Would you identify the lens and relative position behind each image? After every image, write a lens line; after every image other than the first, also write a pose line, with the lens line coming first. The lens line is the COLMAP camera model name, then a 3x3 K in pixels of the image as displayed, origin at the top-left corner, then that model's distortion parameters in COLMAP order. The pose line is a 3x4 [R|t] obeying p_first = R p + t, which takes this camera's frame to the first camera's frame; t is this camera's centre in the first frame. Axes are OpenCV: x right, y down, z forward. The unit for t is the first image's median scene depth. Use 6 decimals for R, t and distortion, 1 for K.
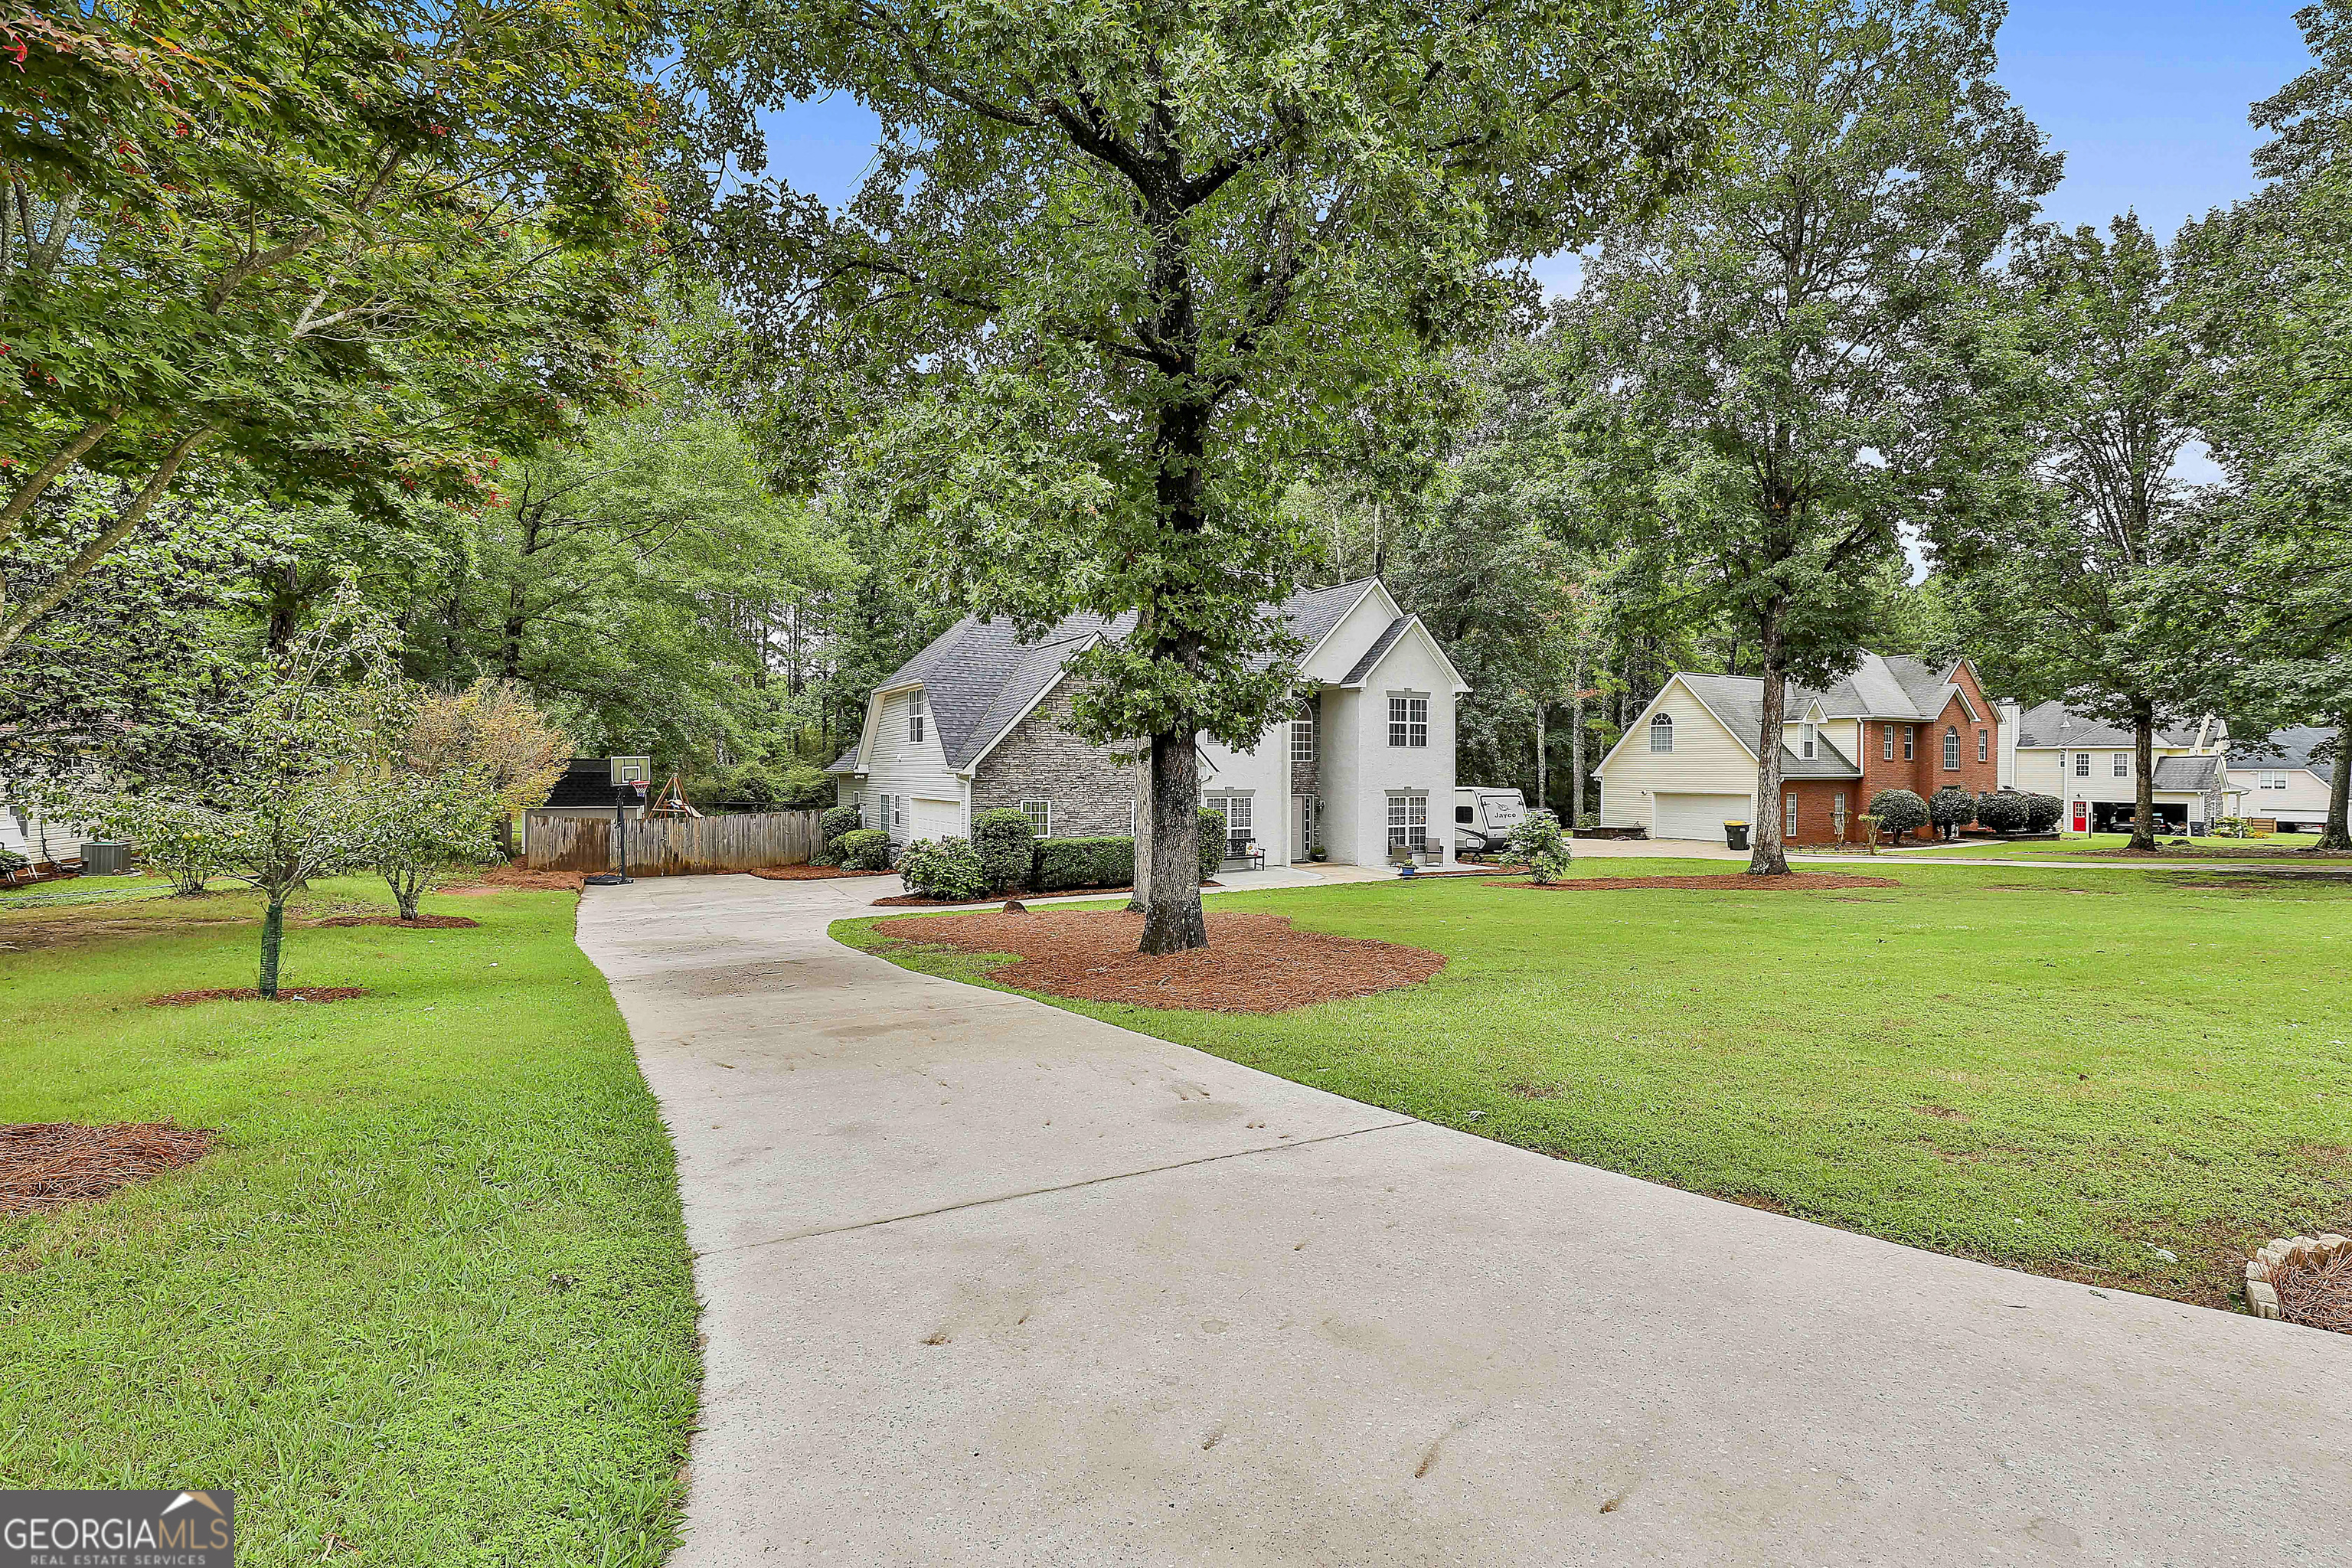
lens RADIAL K [[1140.9, 0, 1180.0], [0, 1140.9, 783.0], [0, 0, 1]] dist [-0.003443, 0.001848]
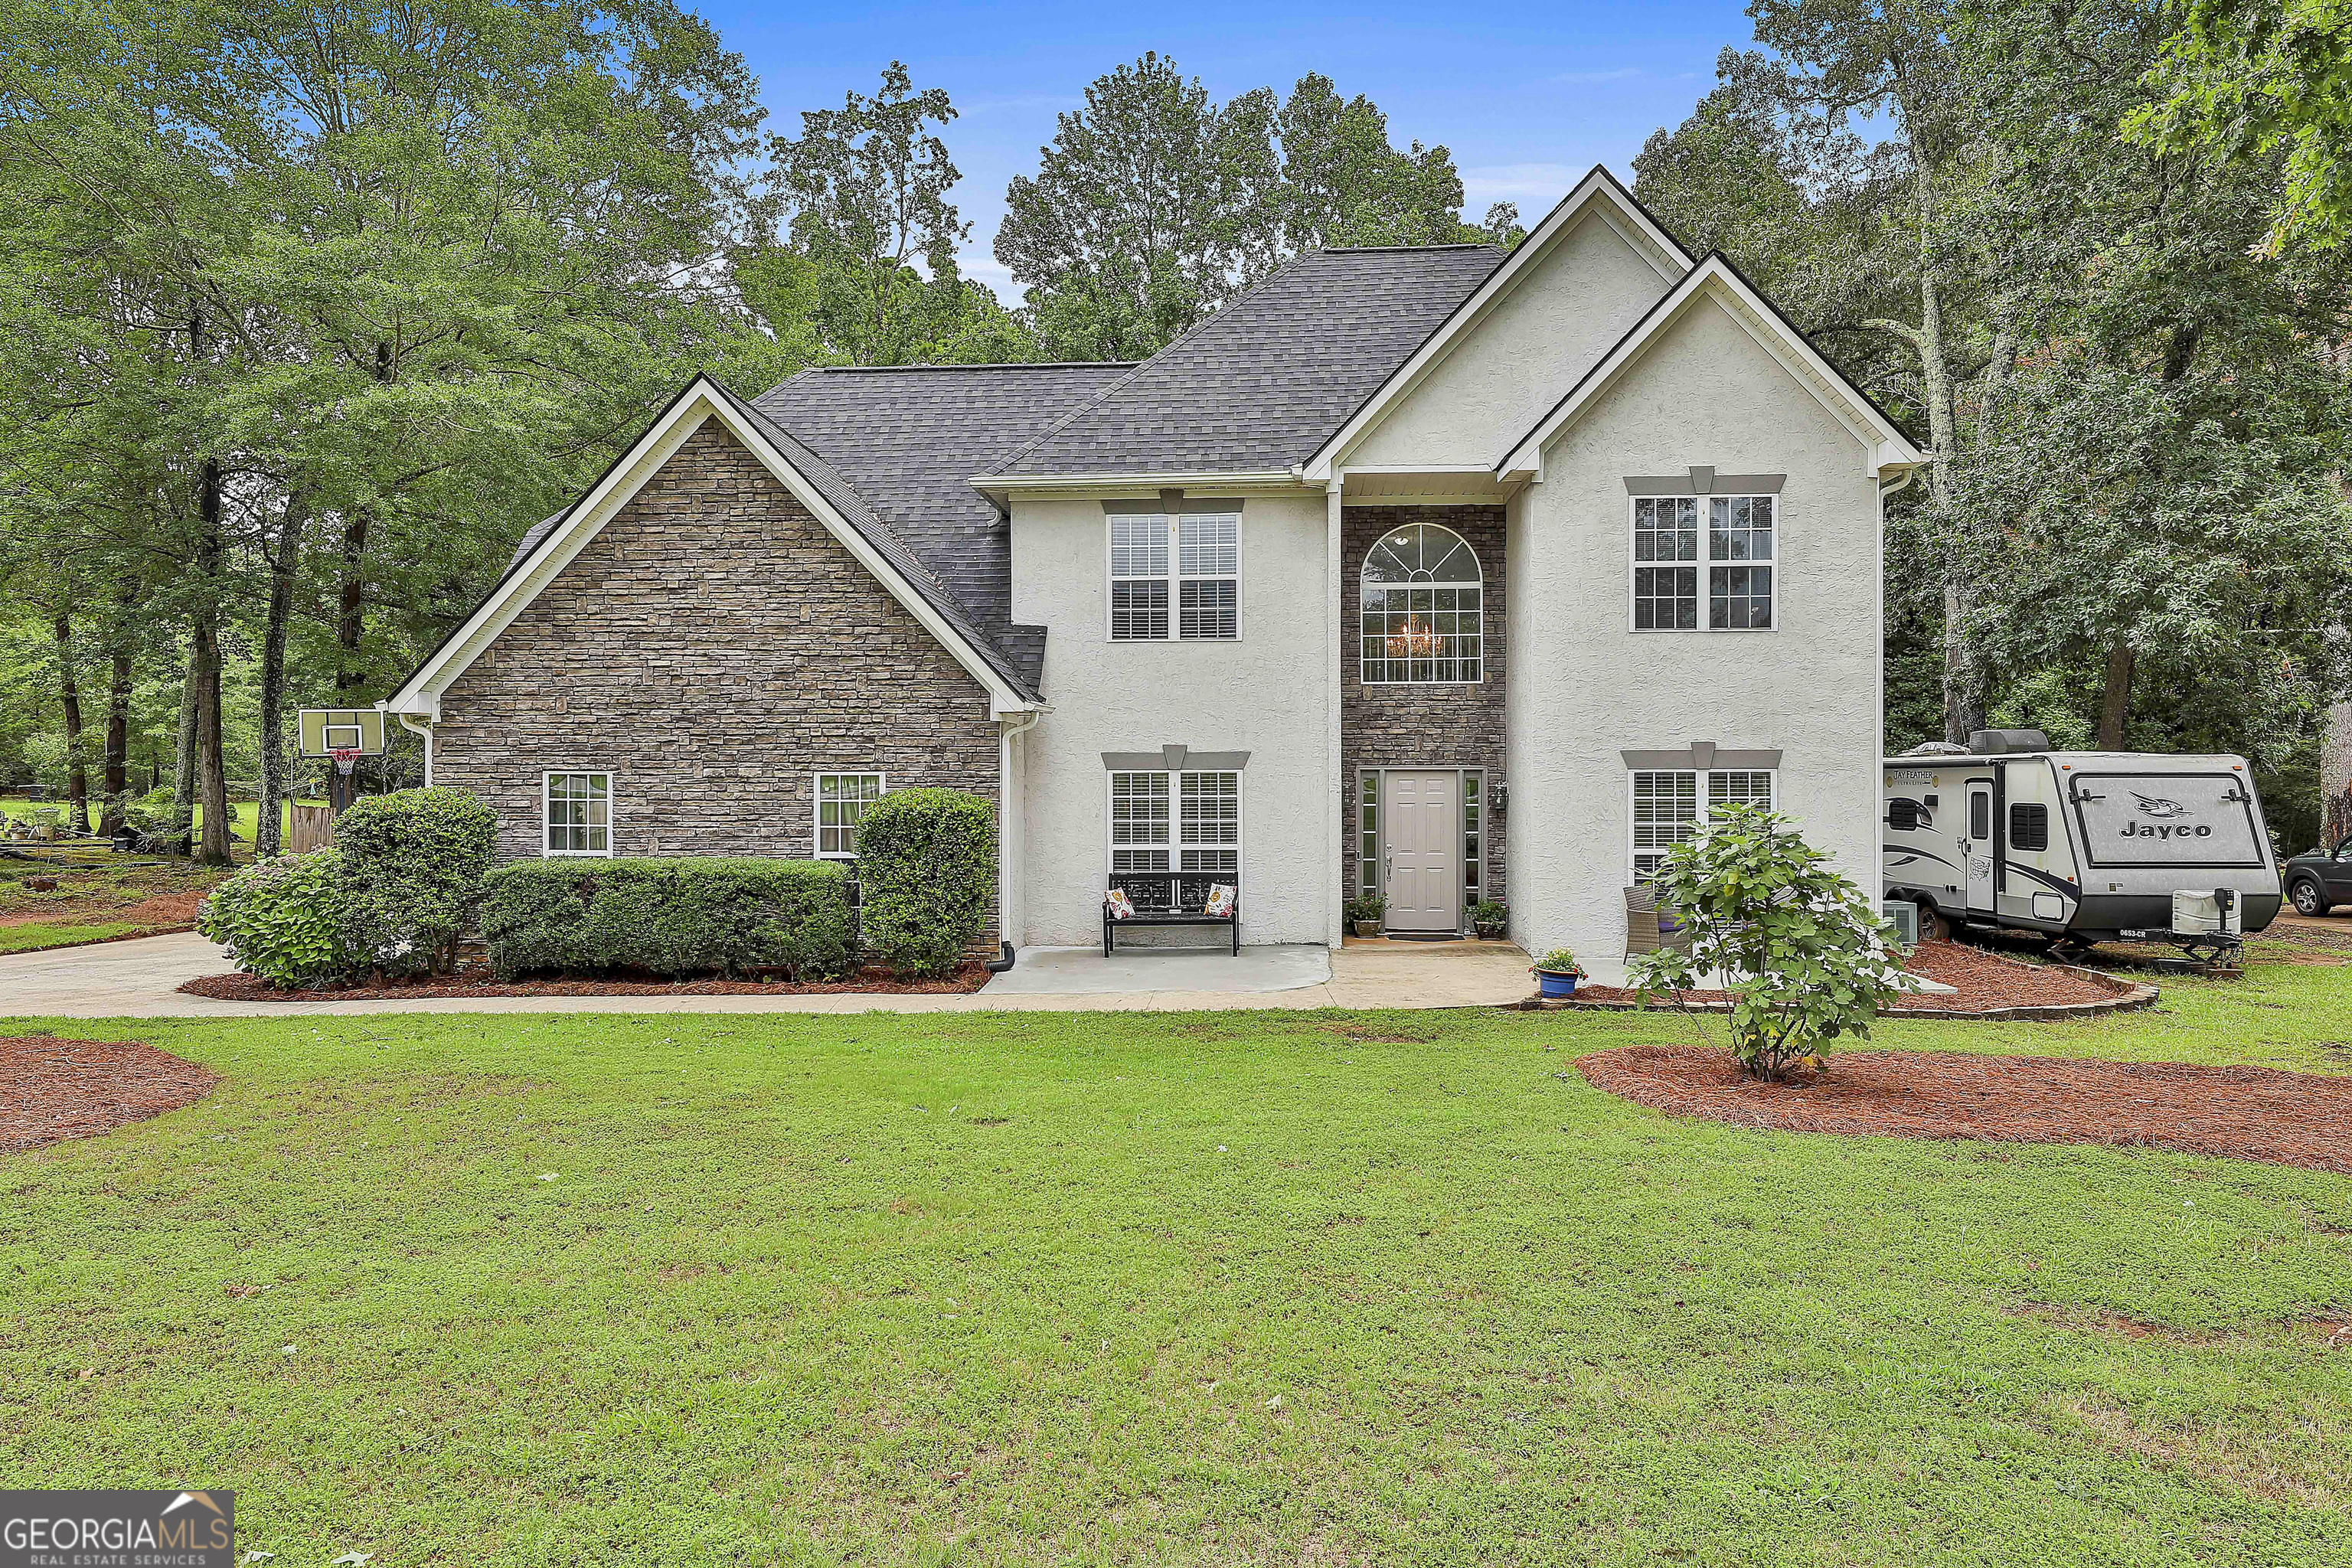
lens RADIAL K [[1529.2, 0, 1176.6], [0, 1529.2, 780.3], [0, 0, 1]] dist [0.005838, 0.002969]
pose [[0.847457, -0.001684, -0.530862, 0.314996], [-0.000108, 0.999994, -0.003345, 0.016629], [0.530864, 0.002892, 0.847452, 0.507761]]
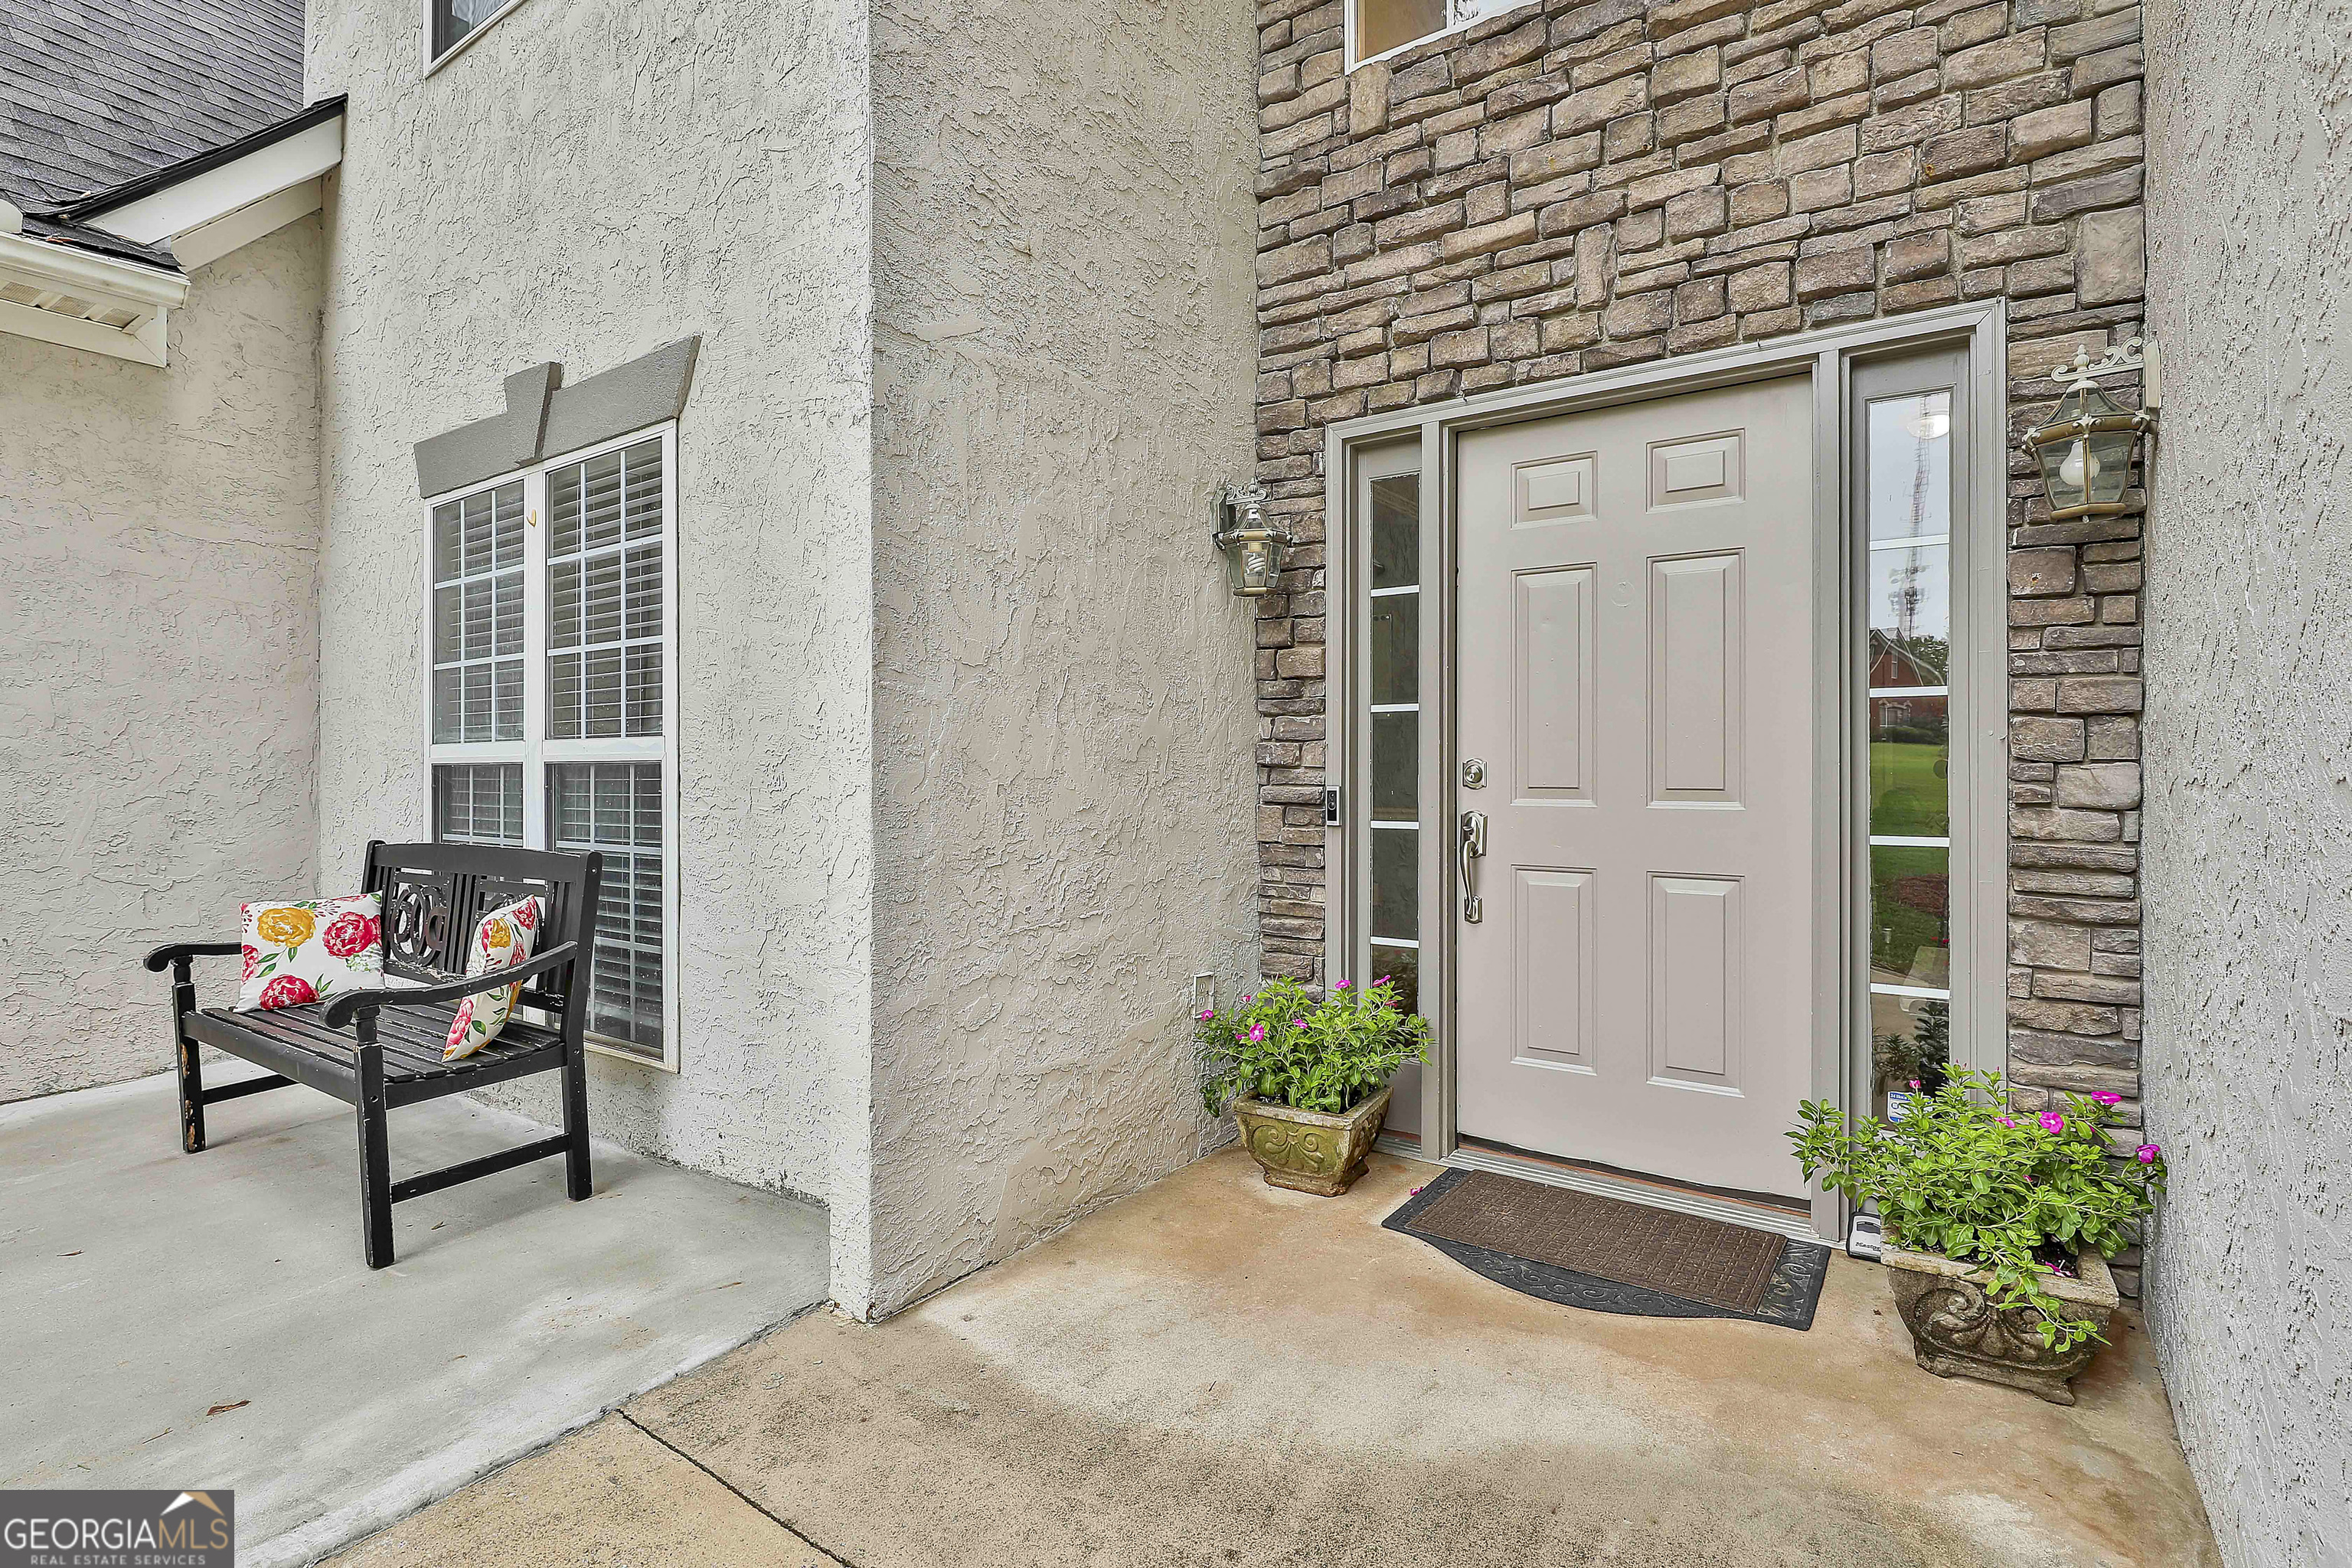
lens RADIAL K [[1140.9, 0, 1179.9], [0, 1140.9, 766.1], [0, 0, 1]] dist [-0.003443, 0.001848]
pose [[0.454511, -0.006163, -0.890720, 0.159646], [-0.006938, 0.999921, -0.010459, 0.039382], [0.890714, 0.010933, 0.454433, 0.949518]]
